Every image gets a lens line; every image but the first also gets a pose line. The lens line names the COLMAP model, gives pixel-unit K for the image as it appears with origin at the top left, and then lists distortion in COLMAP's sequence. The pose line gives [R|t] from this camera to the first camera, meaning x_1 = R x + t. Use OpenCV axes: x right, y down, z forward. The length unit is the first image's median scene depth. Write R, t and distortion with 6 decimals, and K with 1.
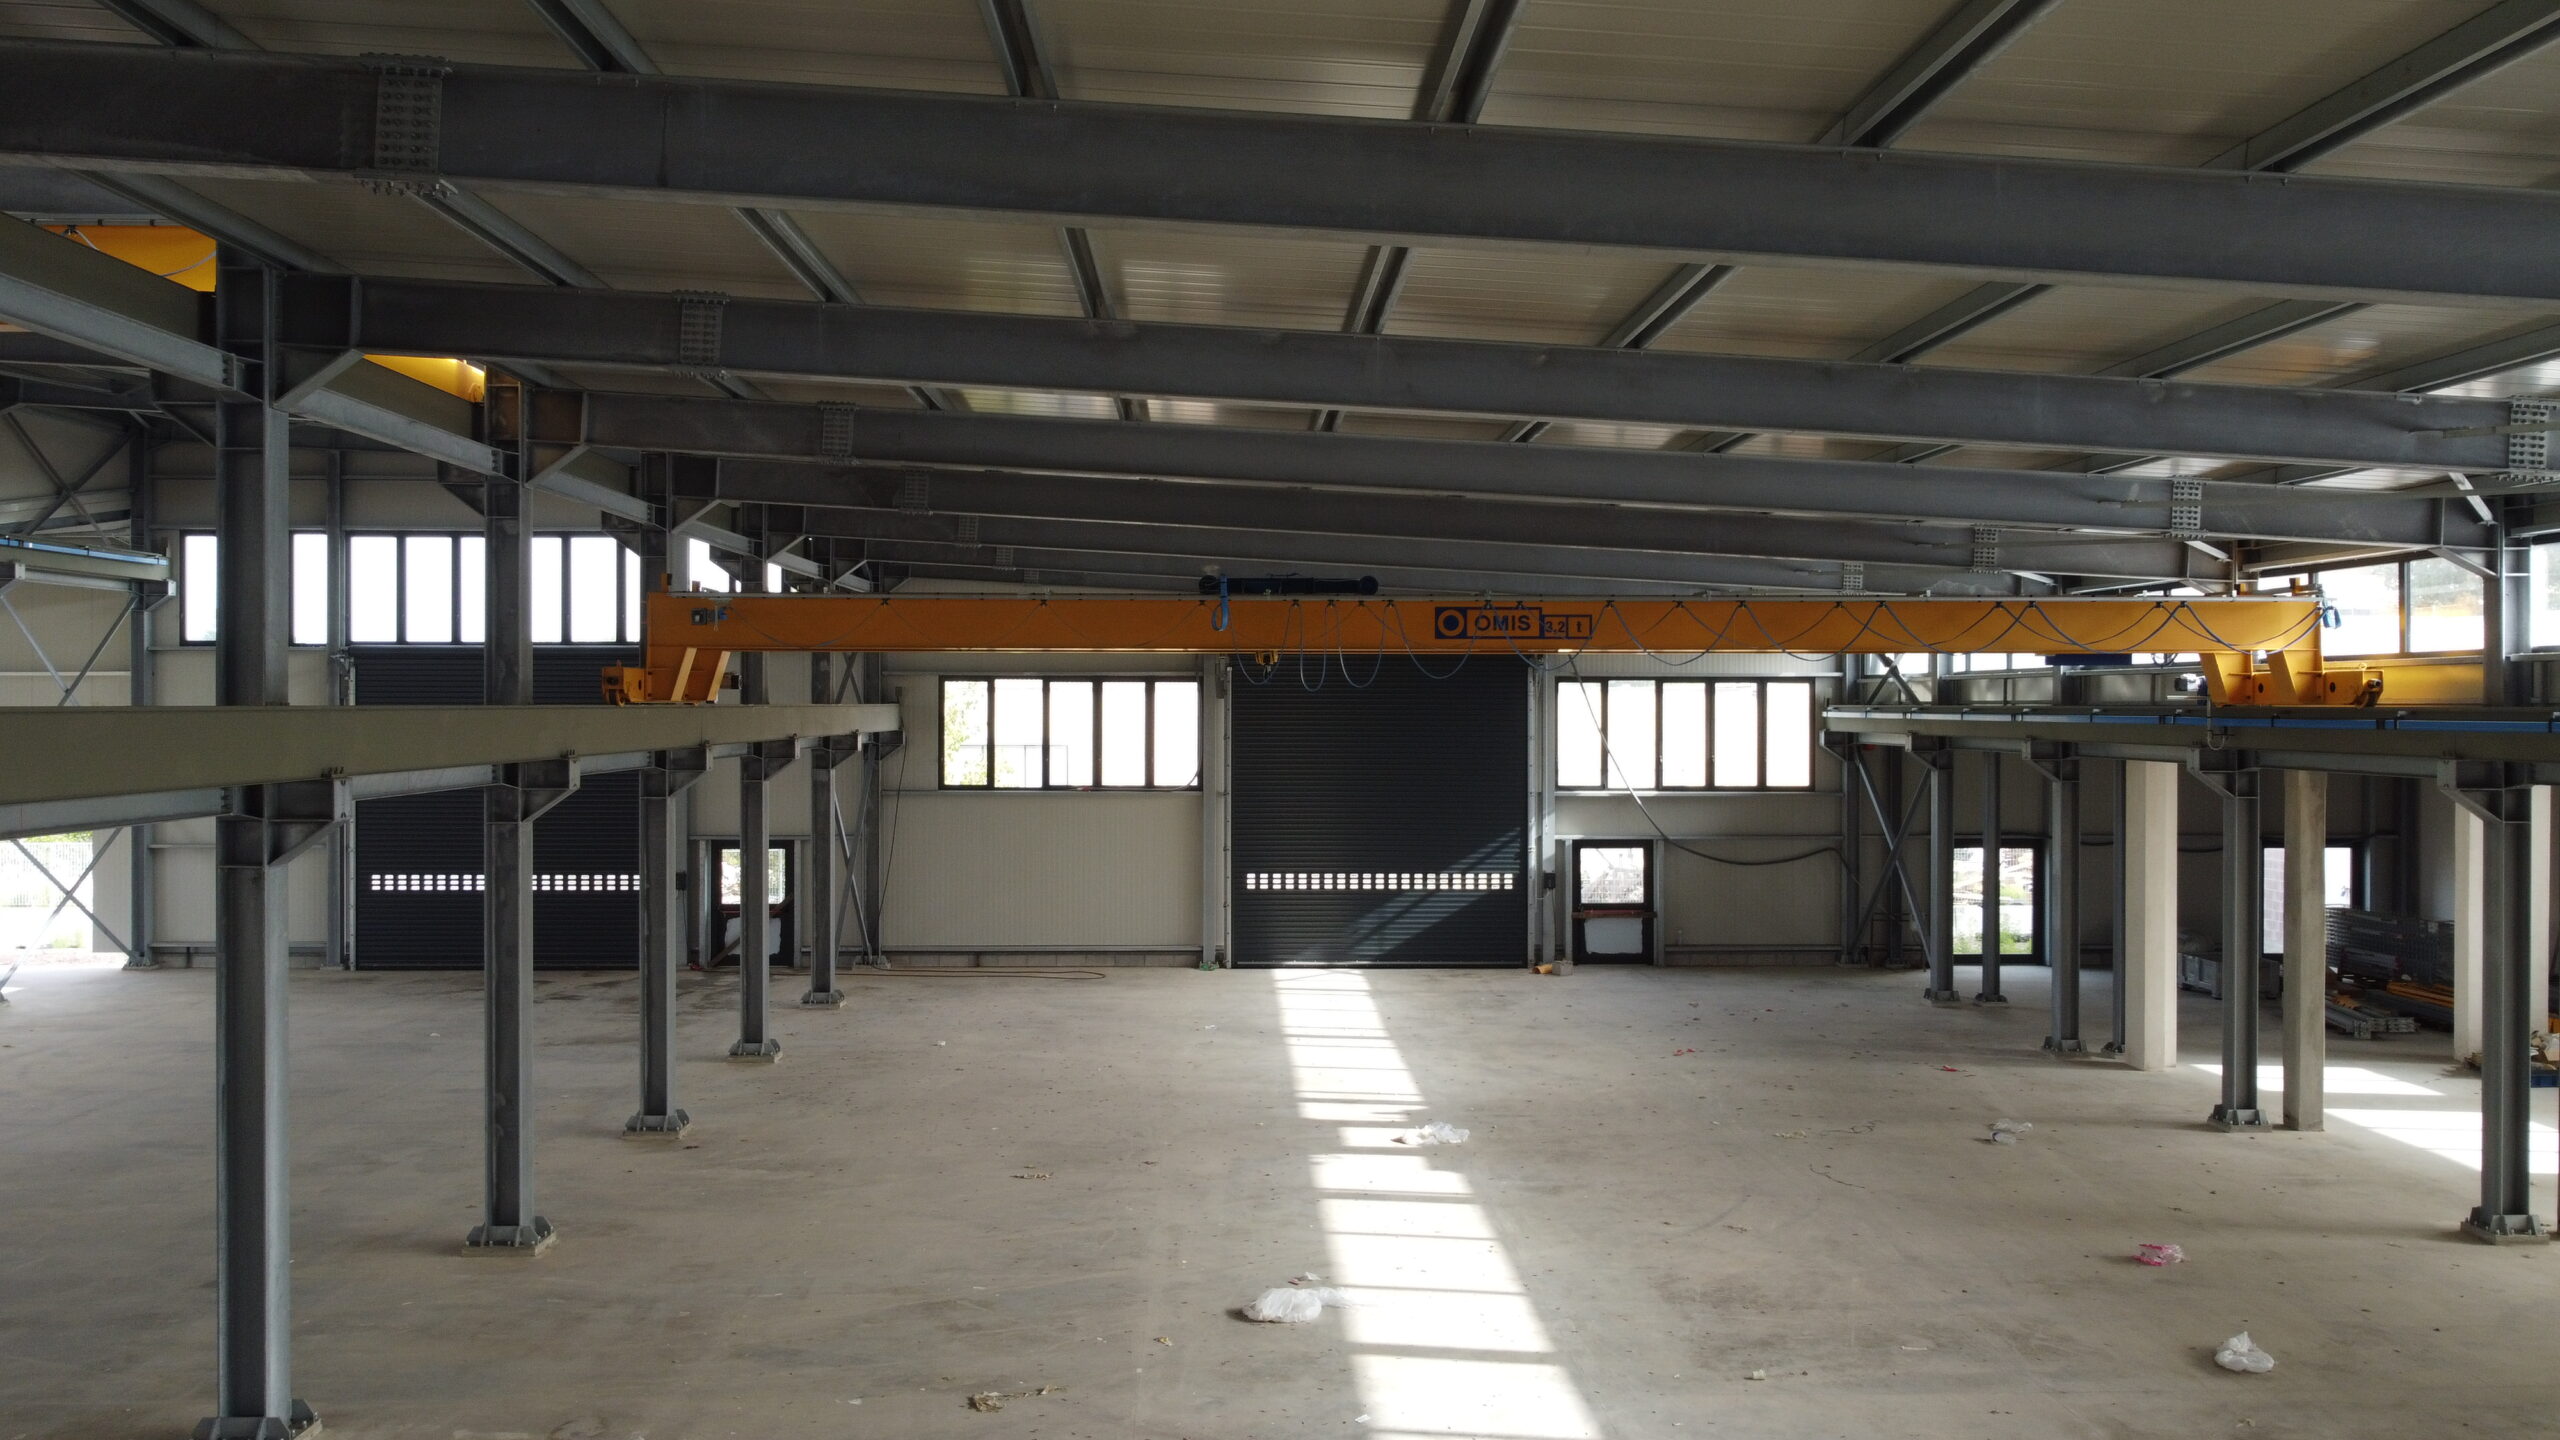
lens RADIAL K [[1971.1, 0, 1284.6], [0, 1971.1, 712.8], [0, 0, 1]] dist [0.000220, -0.007721]
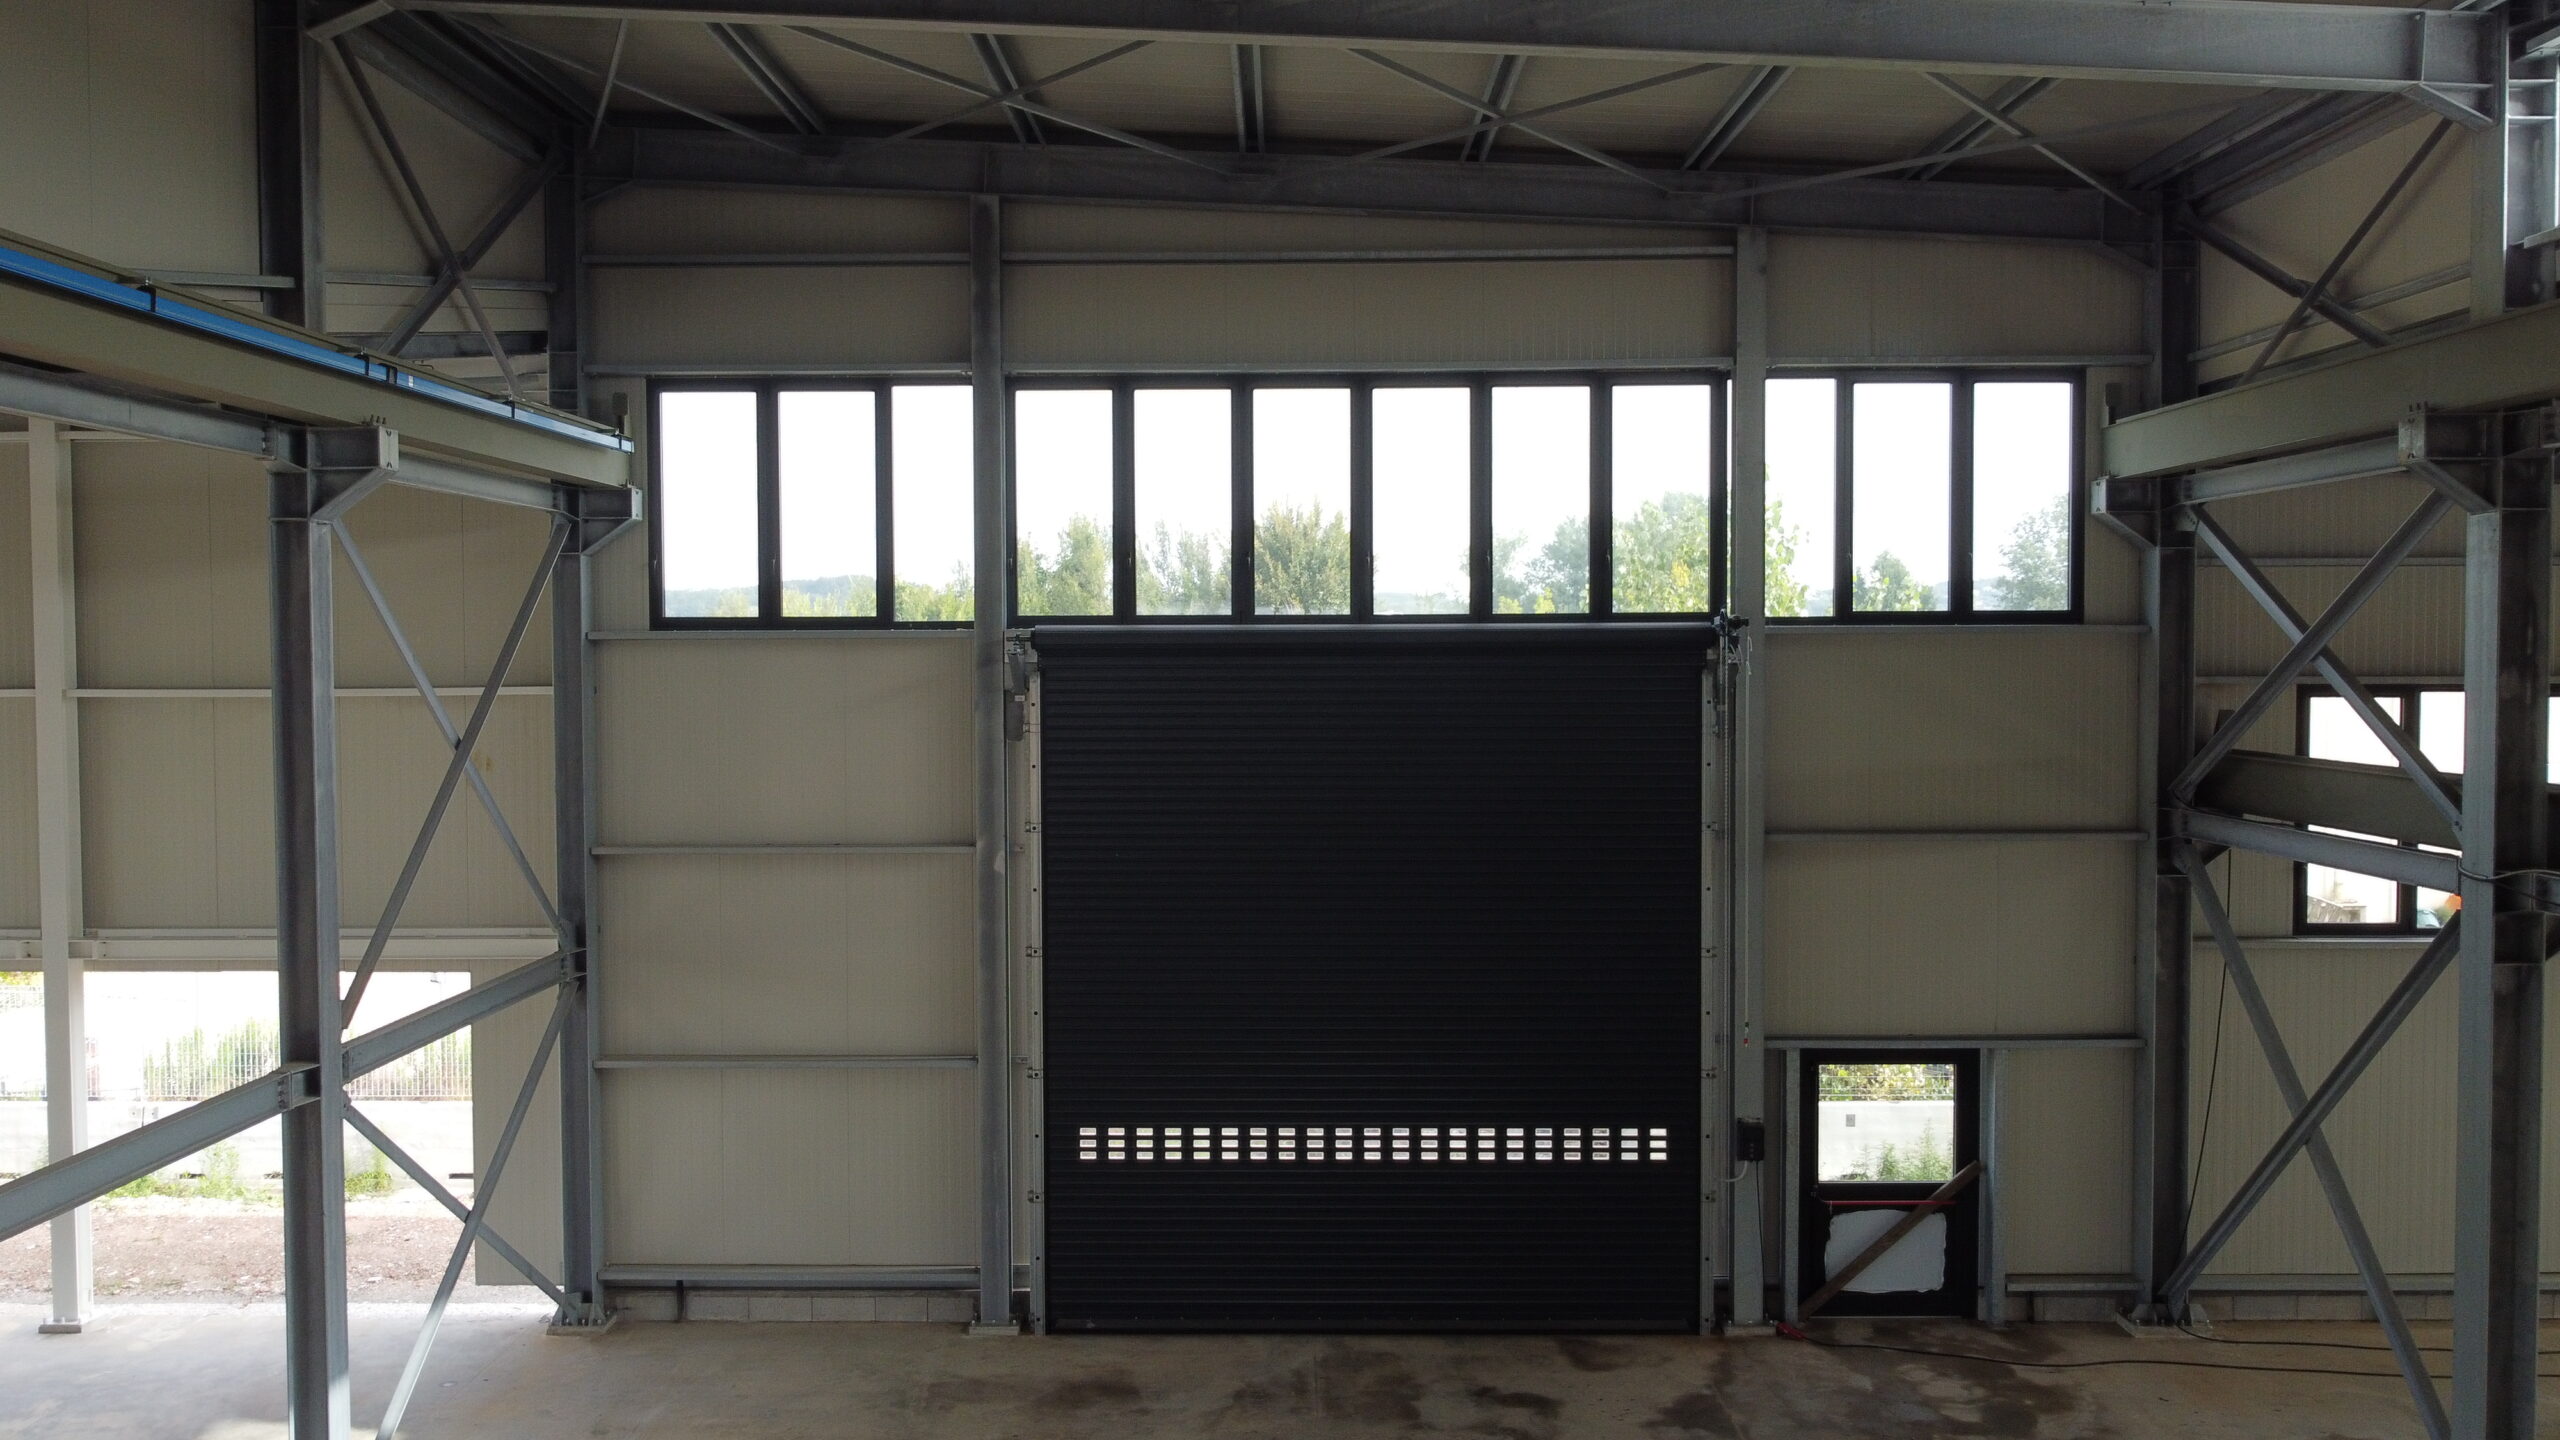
lens RADIAL K [[1971.1, 0, 1264.9], [0, 1971.1, 716.6], [0, 0, 1]] dist [0.000220, -0.007721]
pose [[0.999596, -0.004385, -0.028082, -0.397443], [0.005136, 0.999629, 0.026746, -0.024843], [0.027954, -0.026880, 0.999248, 0.533032]]
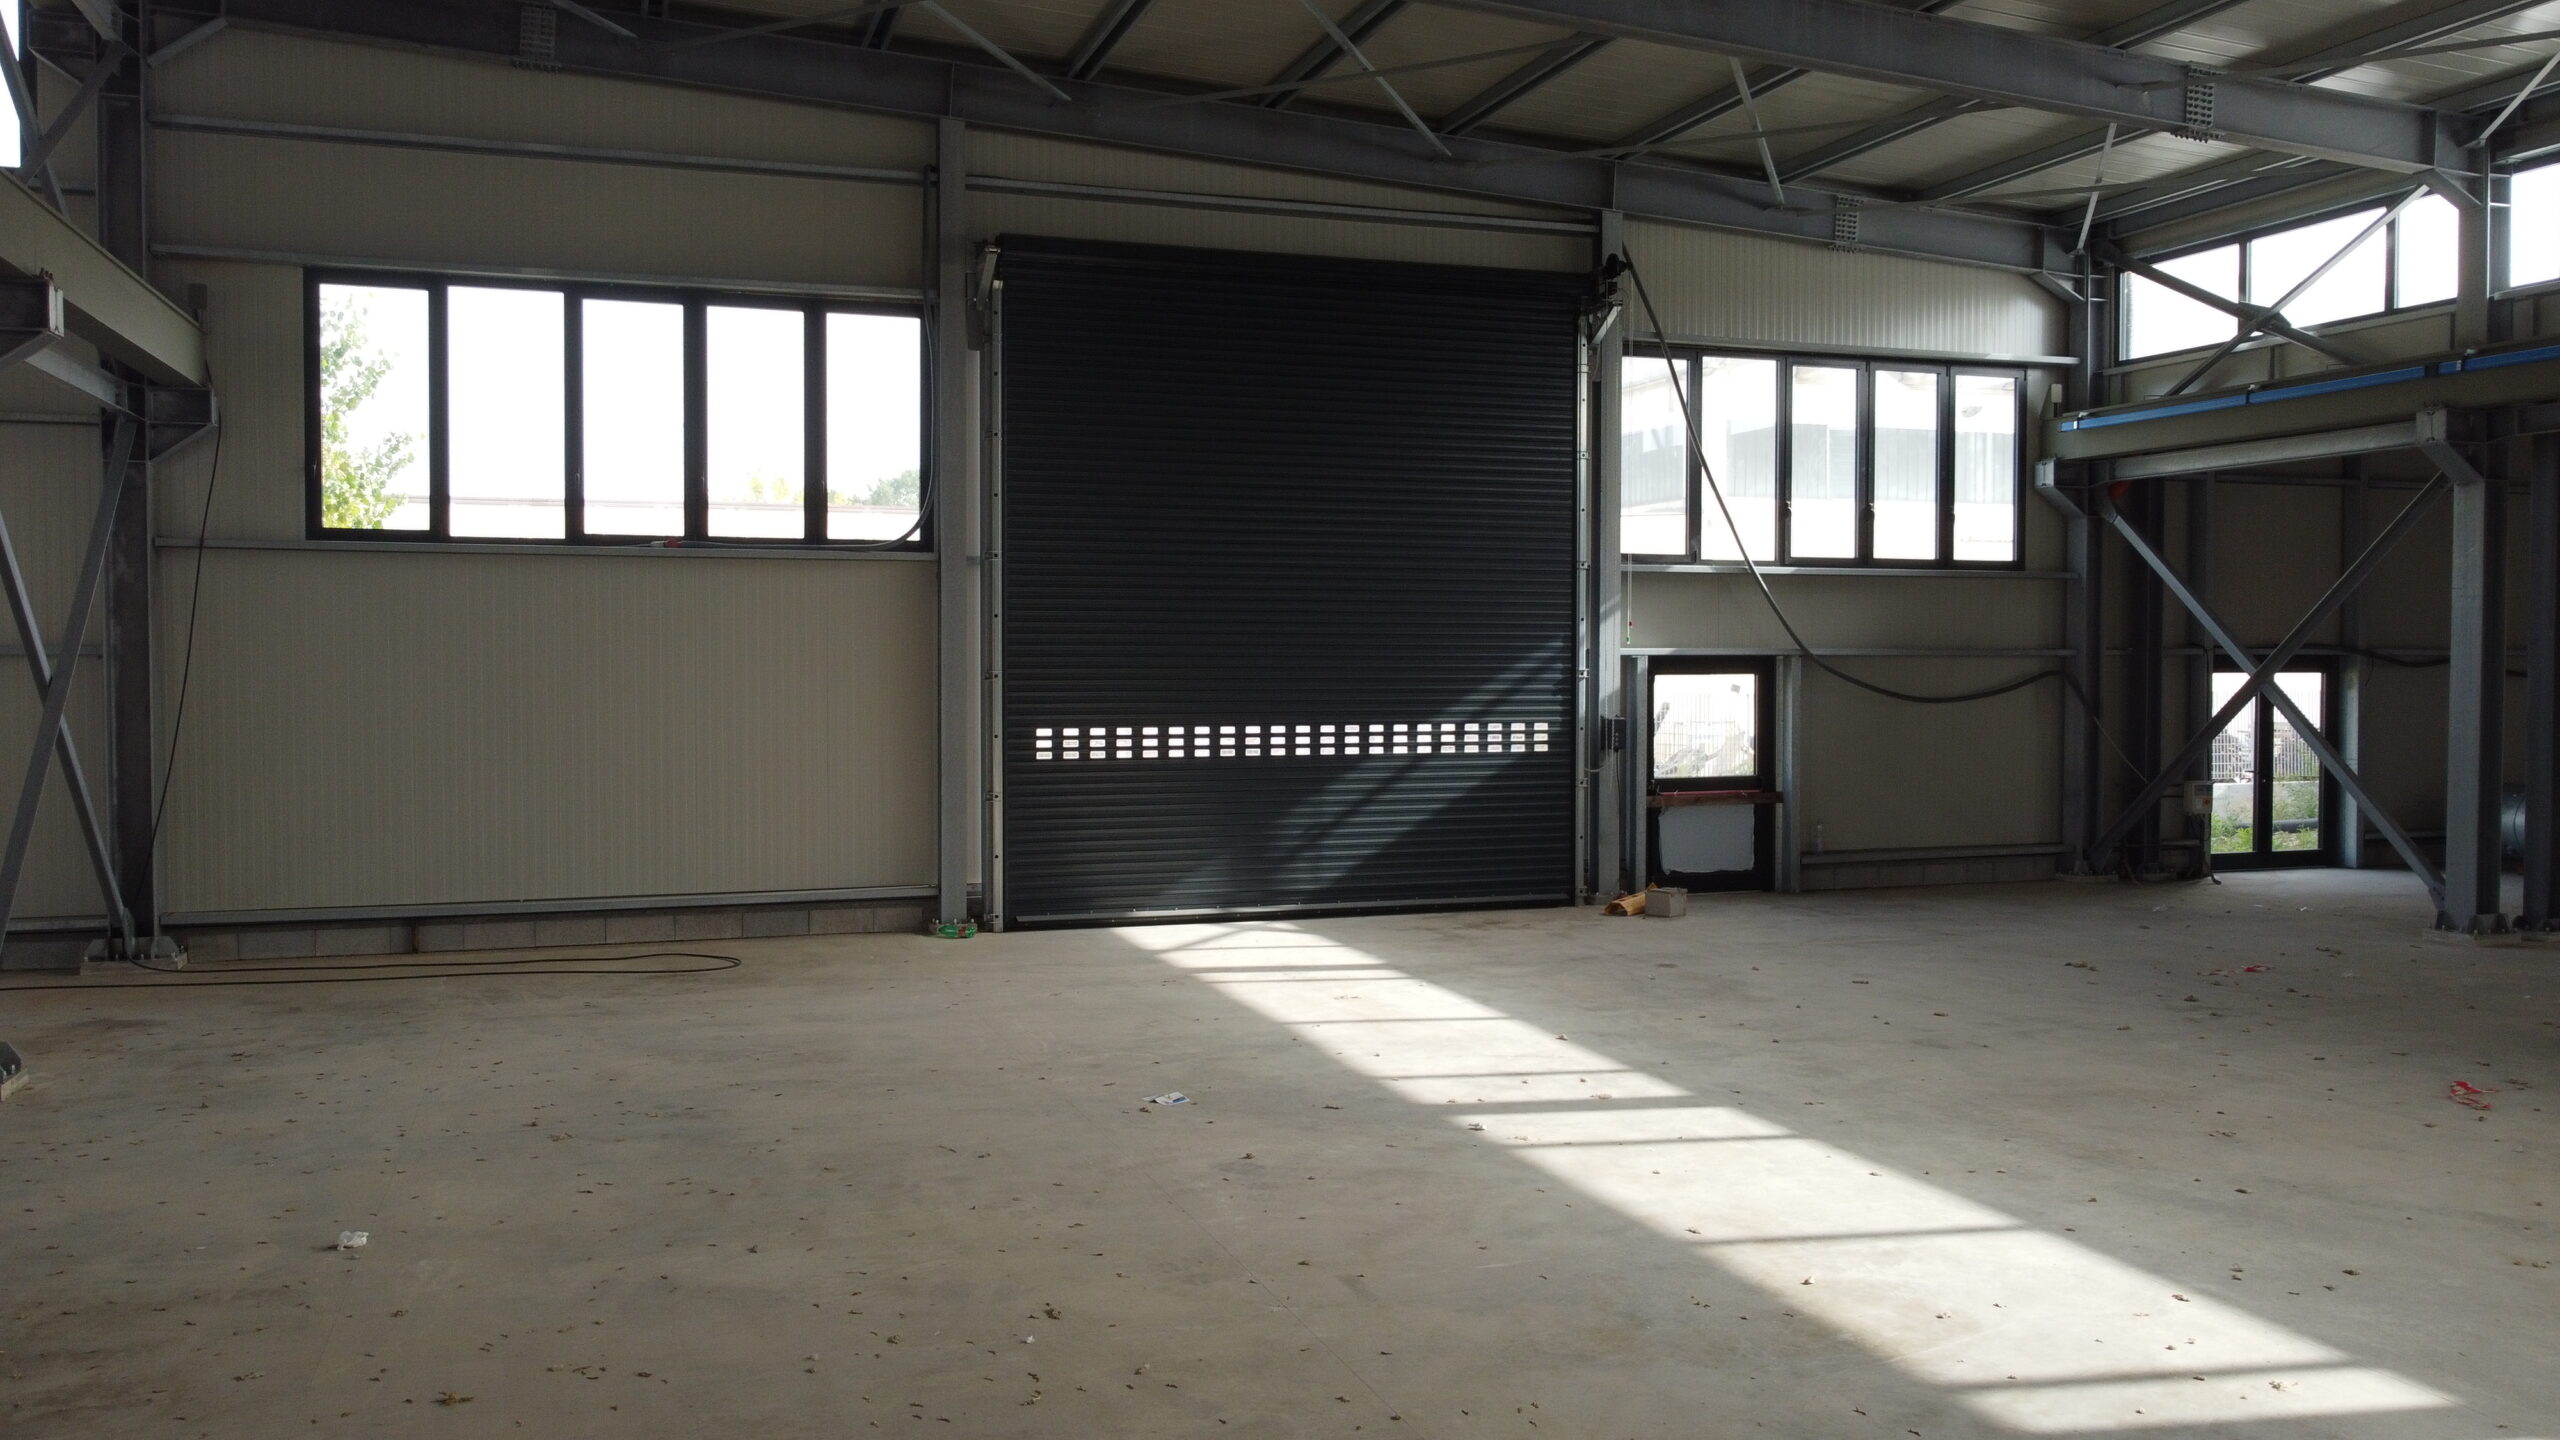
lens RADIAL K [[1971.1, 0, 1278.7], [0, 1971.1, 706.4], [0, 0, 1]] dist [0.000220, -0.007721]
pose [[0.957625, -0.010852, 0.287813, -0.098180], [0.004741, 0.999748, 0.021922, 0.066470], [-0.287978, -0.019629, 0.957436, 0.535464]]
